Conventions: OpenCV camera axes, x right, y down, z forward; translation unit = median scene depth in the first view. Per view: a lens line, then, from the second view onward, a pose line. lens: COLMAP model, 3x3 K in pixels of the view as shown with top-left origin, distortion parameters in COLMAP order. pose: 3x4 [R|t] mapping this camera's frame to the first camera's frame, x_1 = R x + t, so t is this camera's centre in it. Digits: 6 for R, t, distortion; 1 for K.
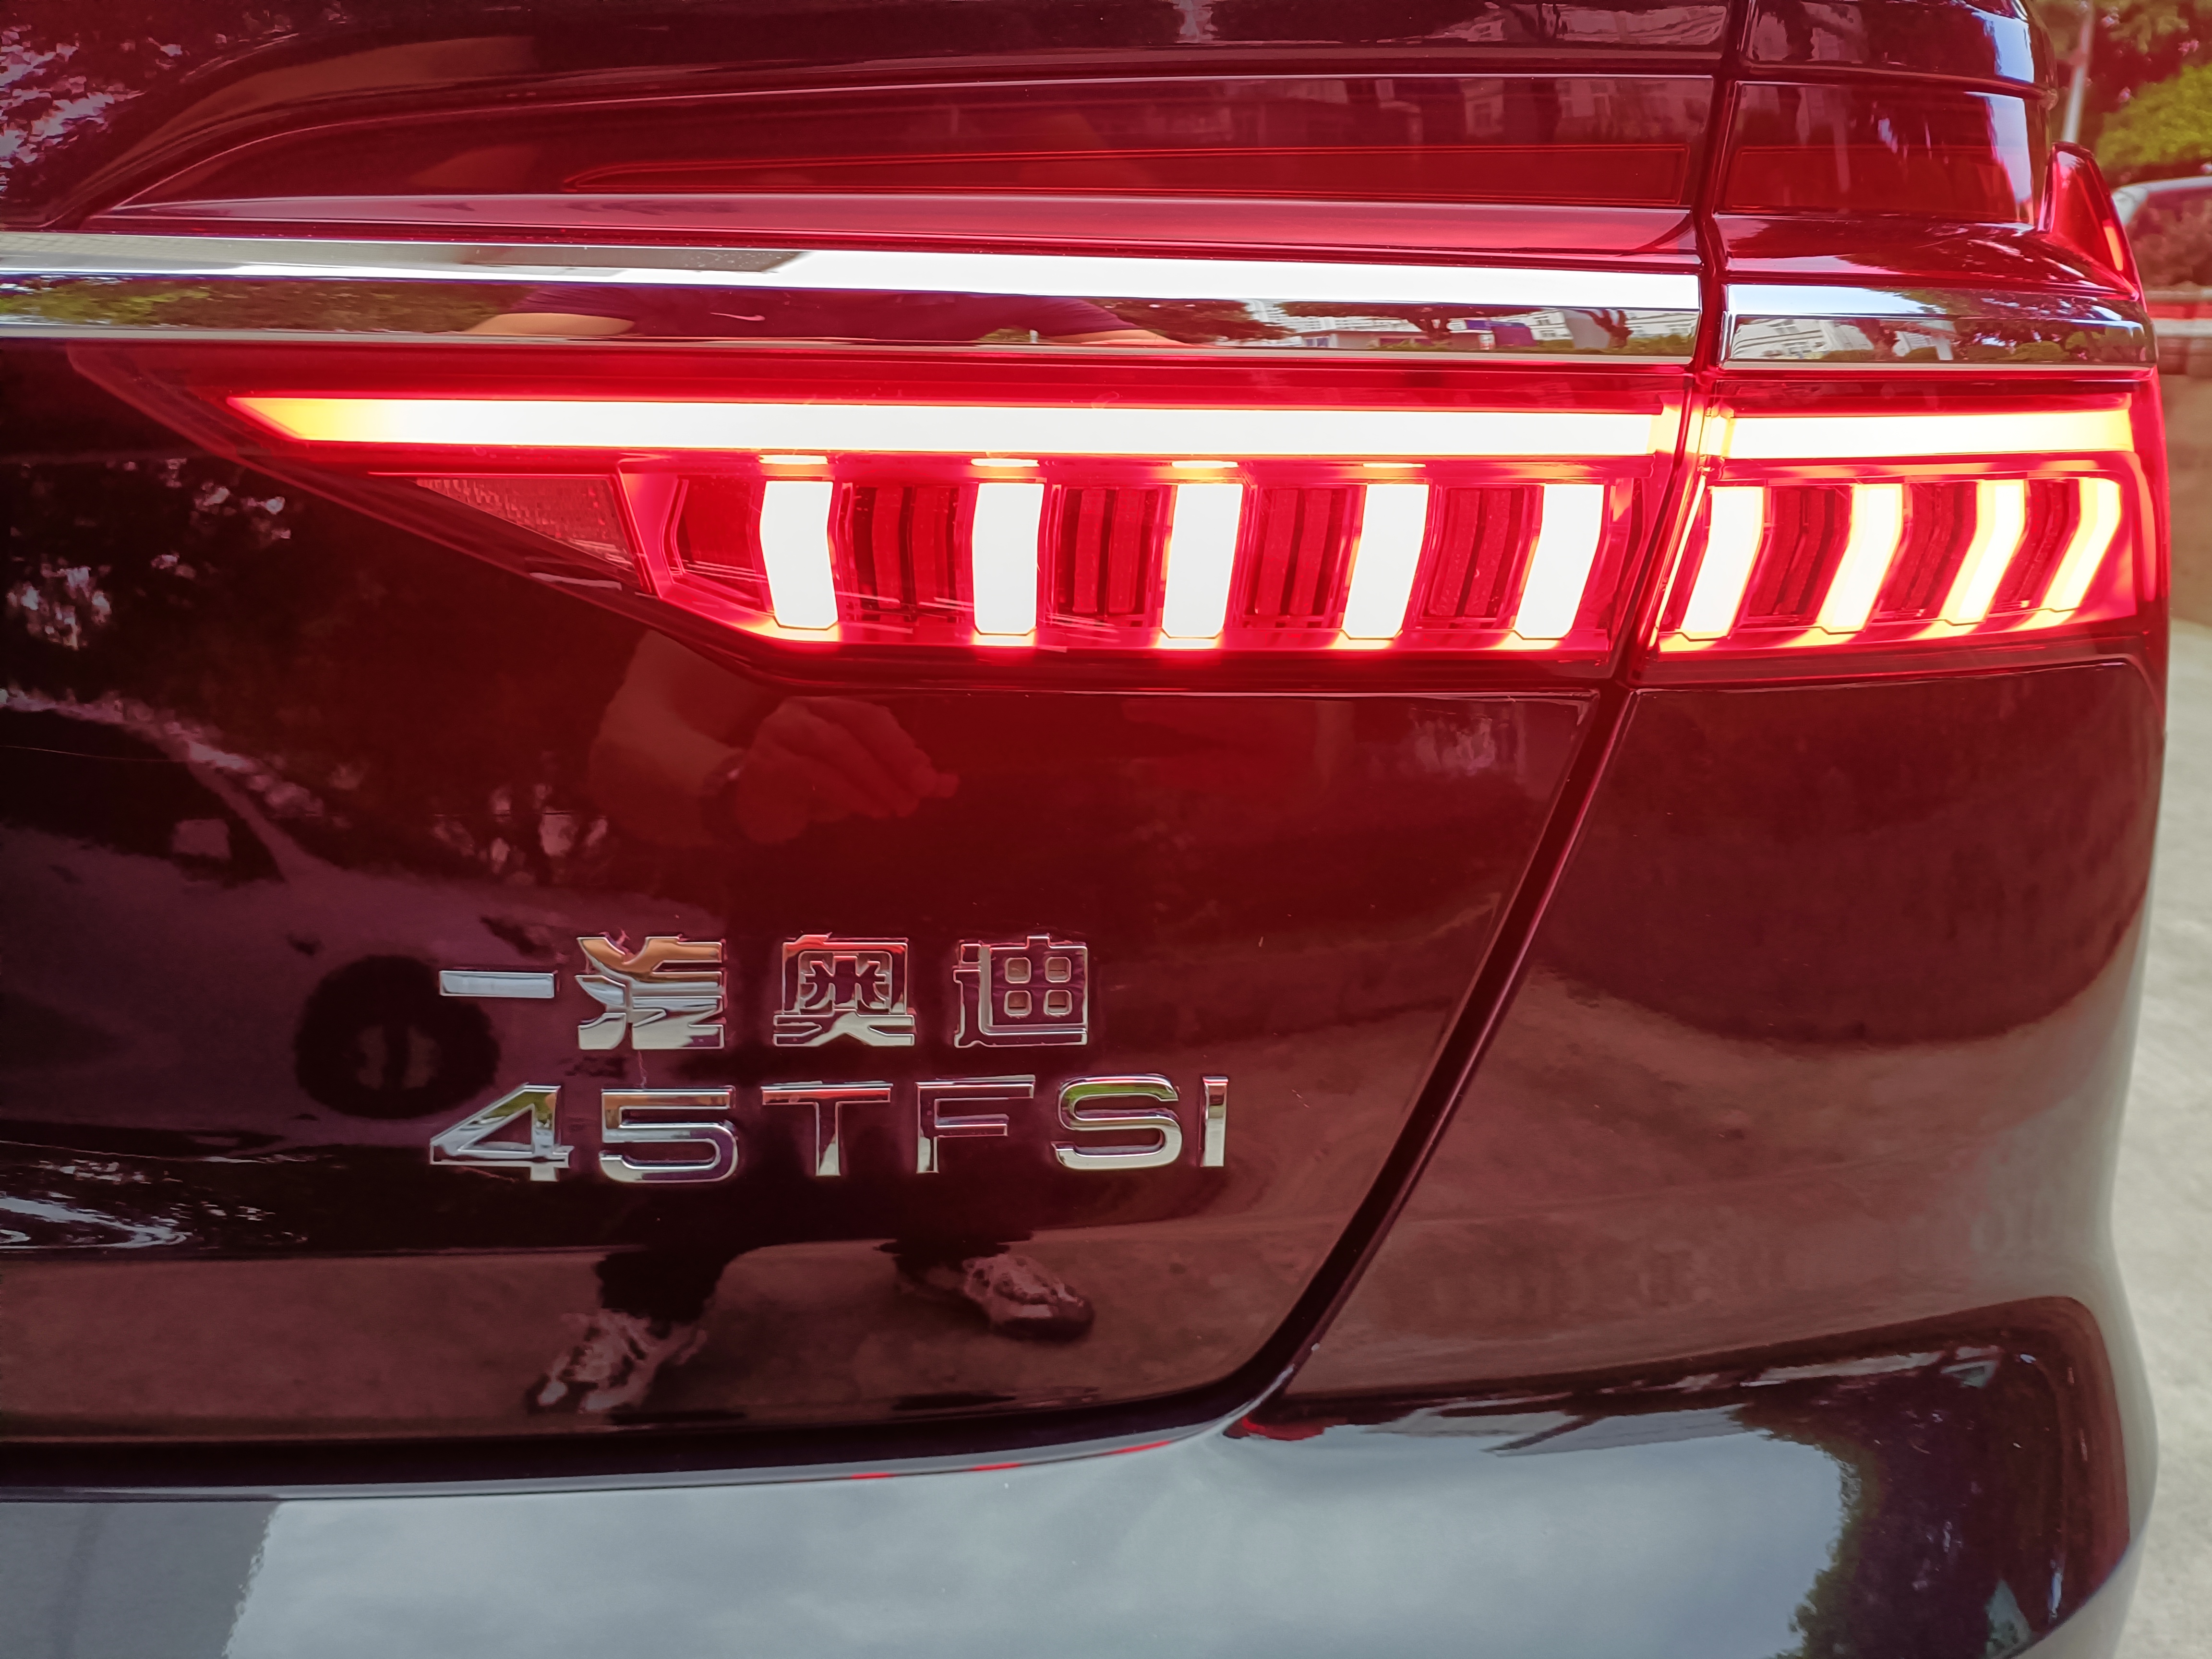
lens RADIAL K [[1646.6, 0, 1126.2], [0, 1646.6, 839.0], [0, 0, 1]] dist [0.010491, -0.017041]
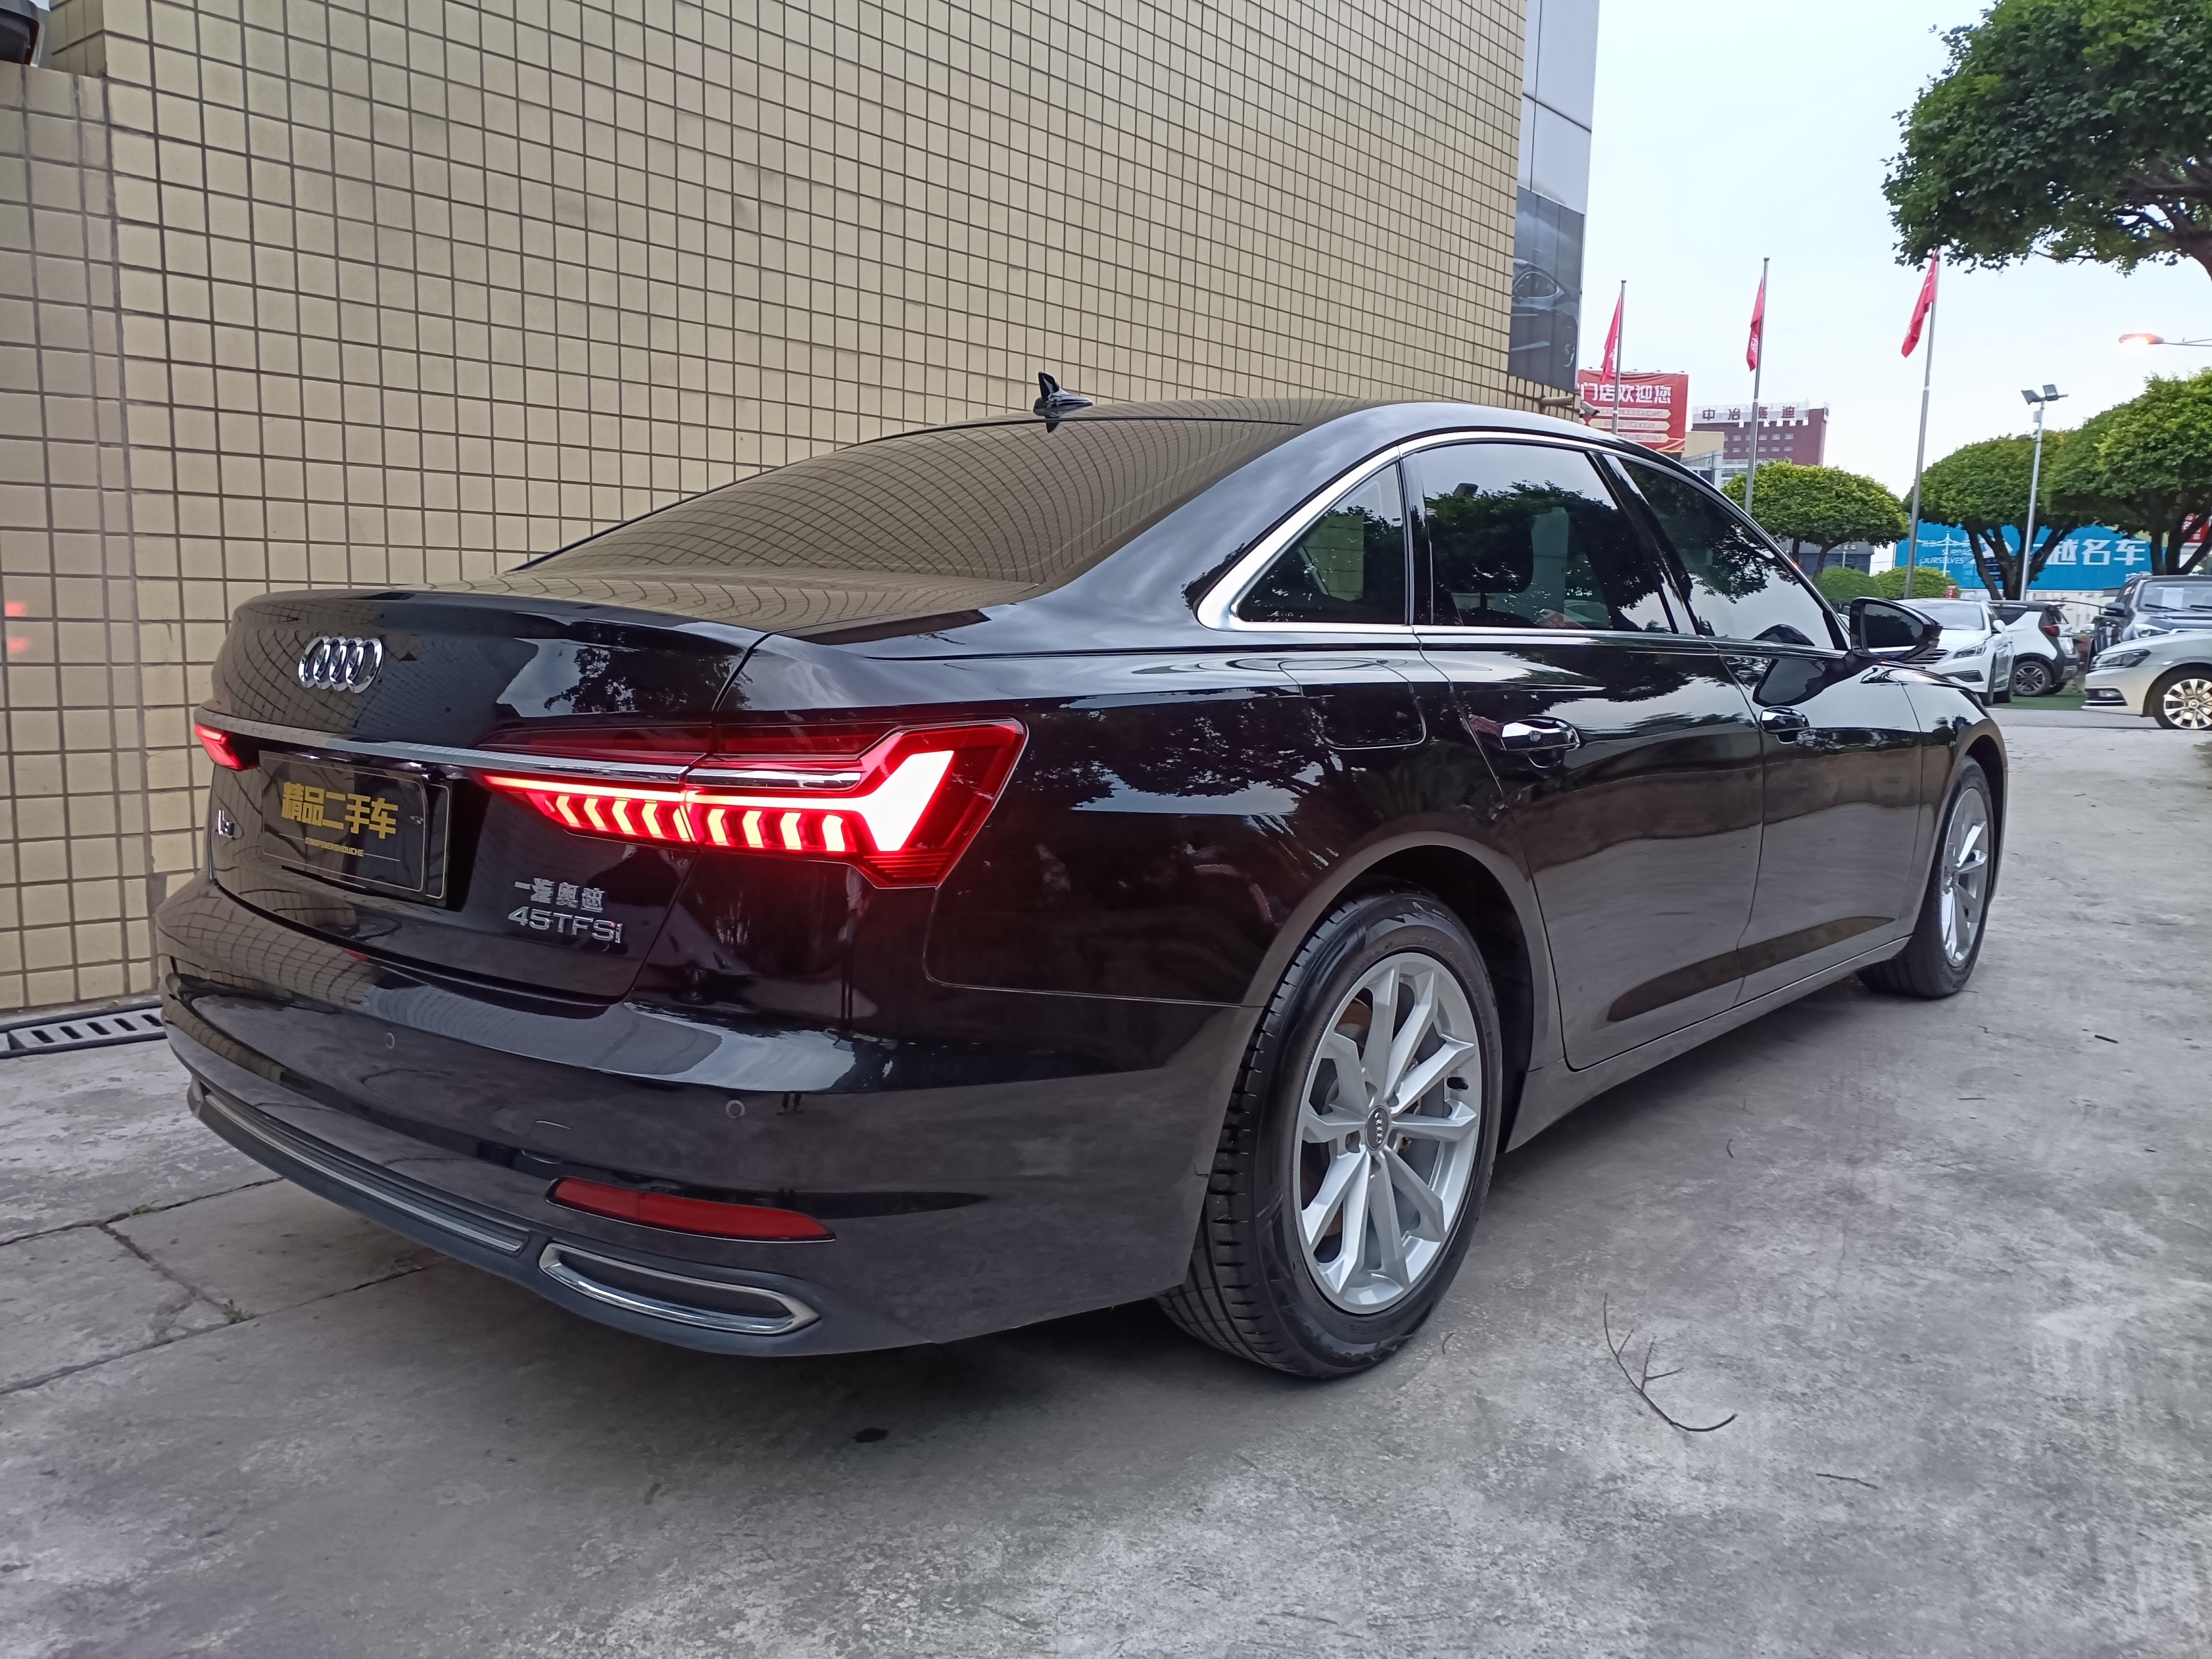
lens RADIAL K [[1646.6, 0, 1103.8], [0, 1646.6, 848.7], [0, 0, 1]] dist [0.010491, -0.017041]
pose [[0.807799, 0.082583, -0.583644, 3.916799], [-0.187535, 0.974697, -0.121644, 0.249741], [0.558831, 0.207718, 0.802846, -2.064454]]
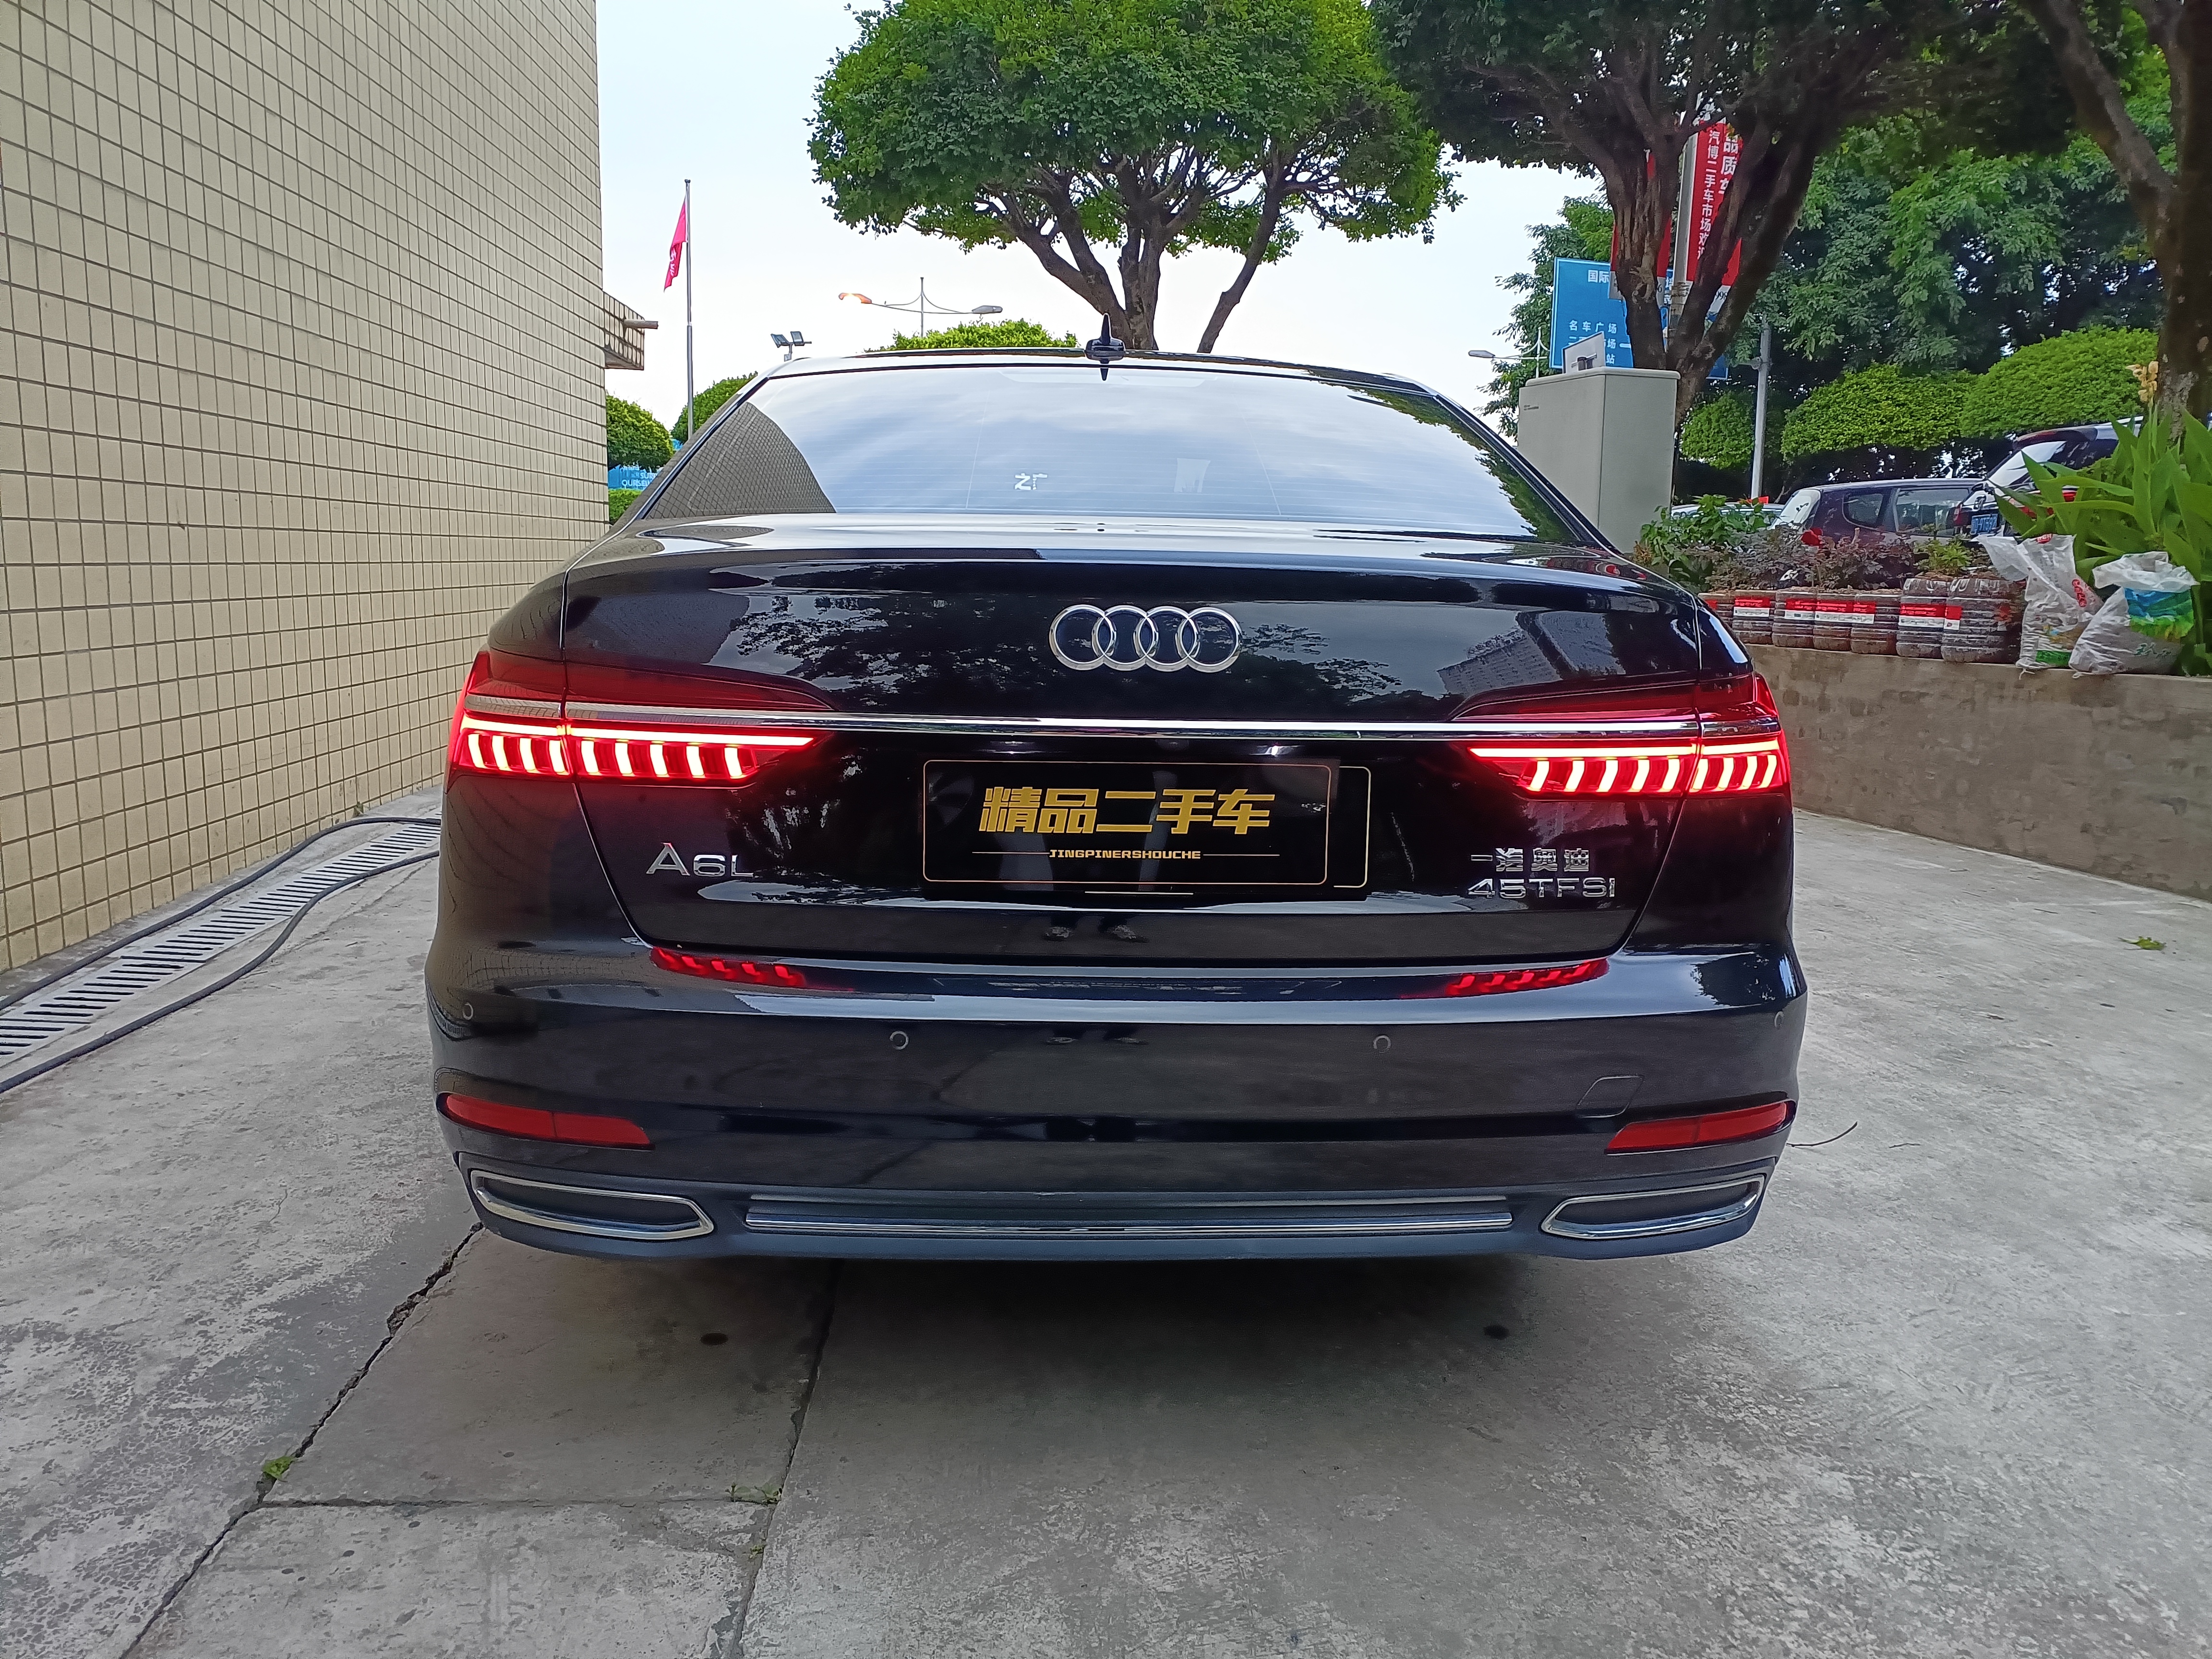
lens RADIAL K [[1646.6, 0, 1120.0], [0, 1646.6, 839.4], [0, 0, 1]] dist [0.010491, -0.017041]
pose [[0.991931, -0.016905, 0.125649, -2.026230], [0.034506, 0.989655, -0.139258, 0.665858], [-0.121995, 0.142470, 0.982252, -3.685107]]
